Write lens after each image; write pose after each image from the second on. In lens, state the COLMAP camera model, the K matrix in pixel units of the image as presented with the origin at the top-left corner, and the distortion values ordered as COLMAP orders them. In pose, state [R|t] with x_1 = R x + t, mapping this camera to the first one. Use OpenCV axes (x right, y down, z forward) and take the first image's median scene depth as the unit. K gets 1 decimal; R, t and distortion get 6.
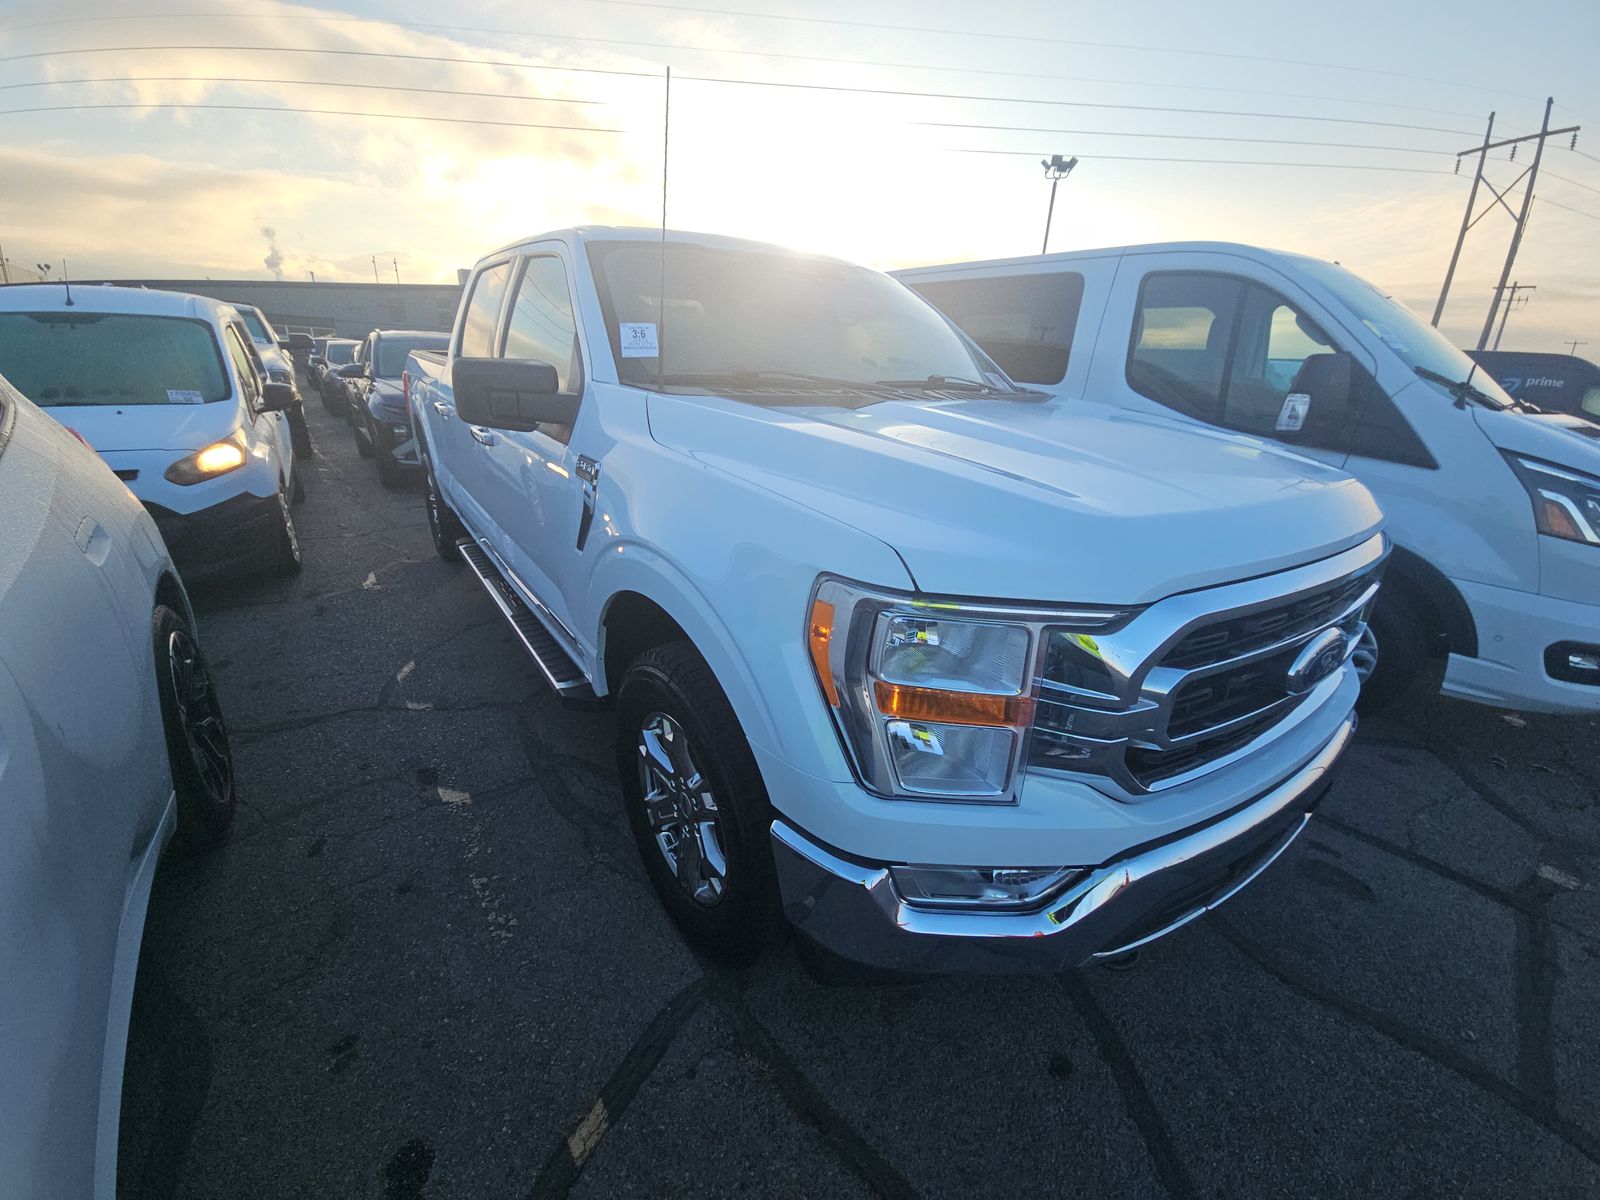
lens RADIAL K [[649.3, 0, 795.2], [0, 649.3, 608.4], [0, 0, 1]] dist [0.026417, -0.019886]
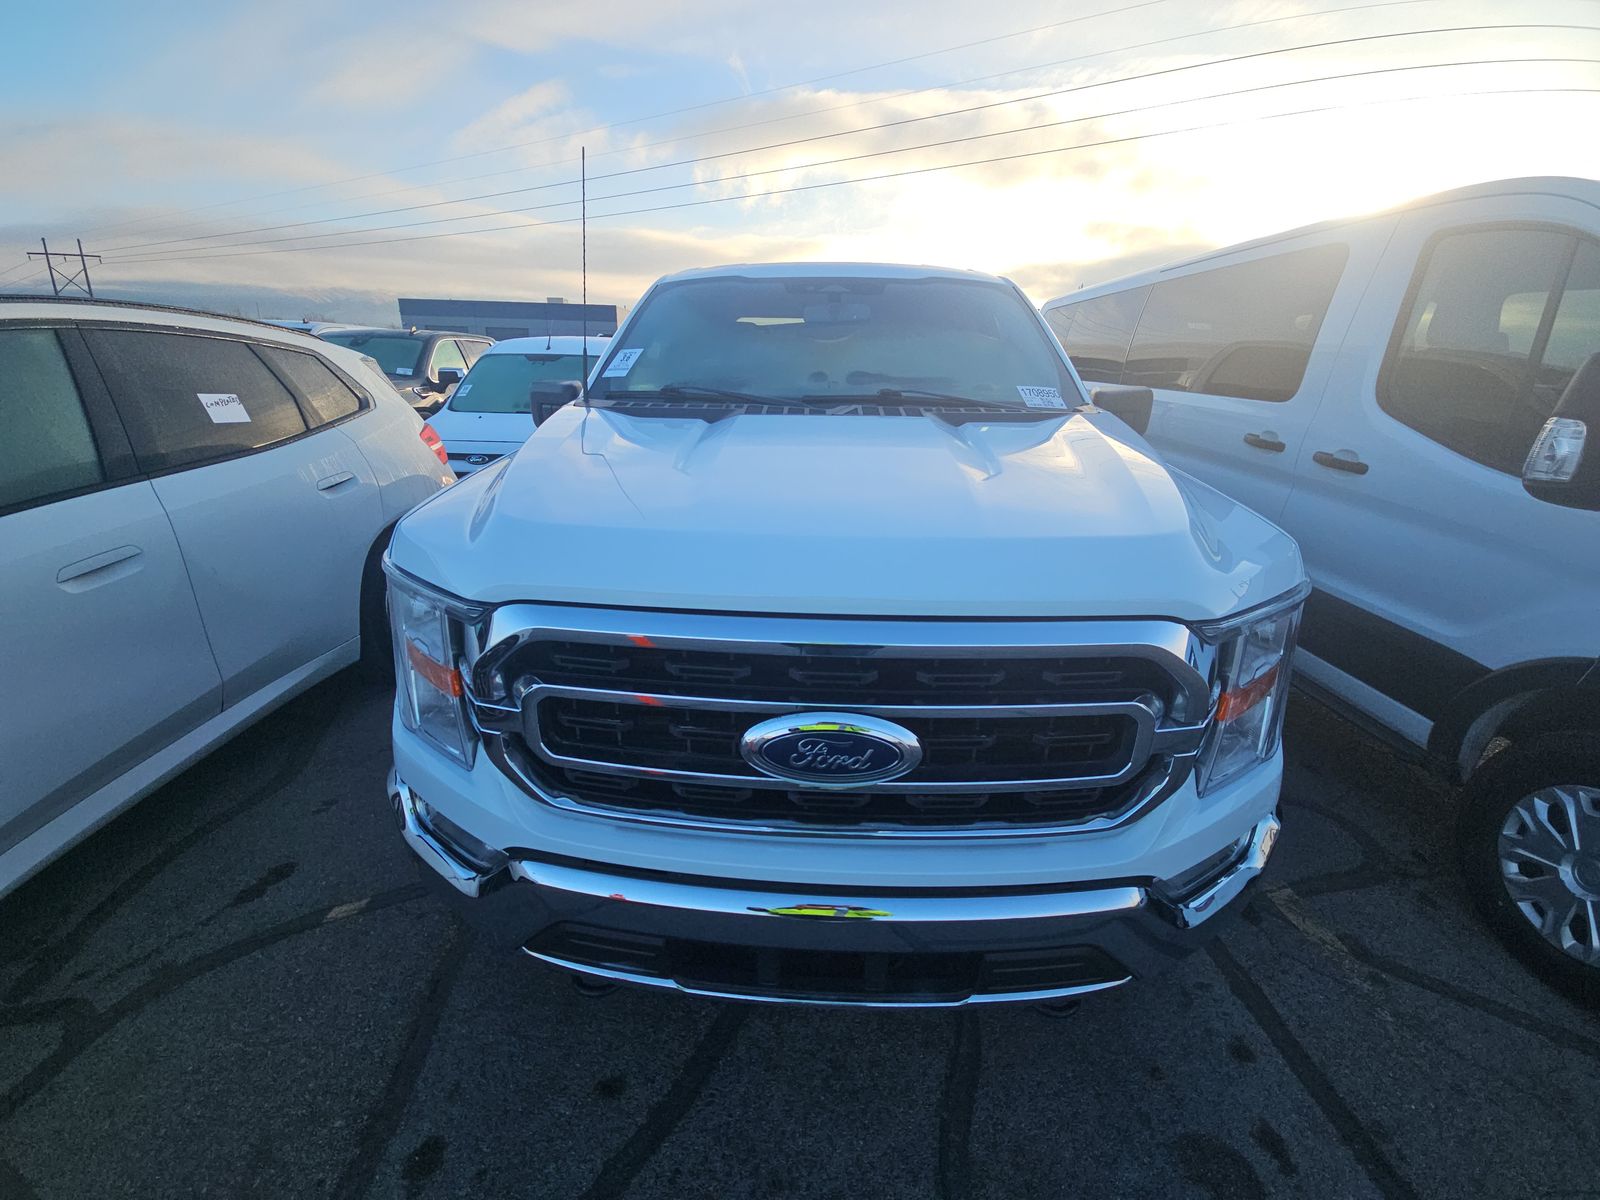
lens RADIAL K [[649.3, 0, 795.2], [0, 649.3, 608.4], [0, 0, 1]] dist [0.026417, -0.019886]
pose [[0.793832, 0.184102, -0.579600, 0.576280], [-0.199692, 0.979141, 0.037508, -0.050580], [0.574415, 0.085967, 0.814037, 0.163091]]
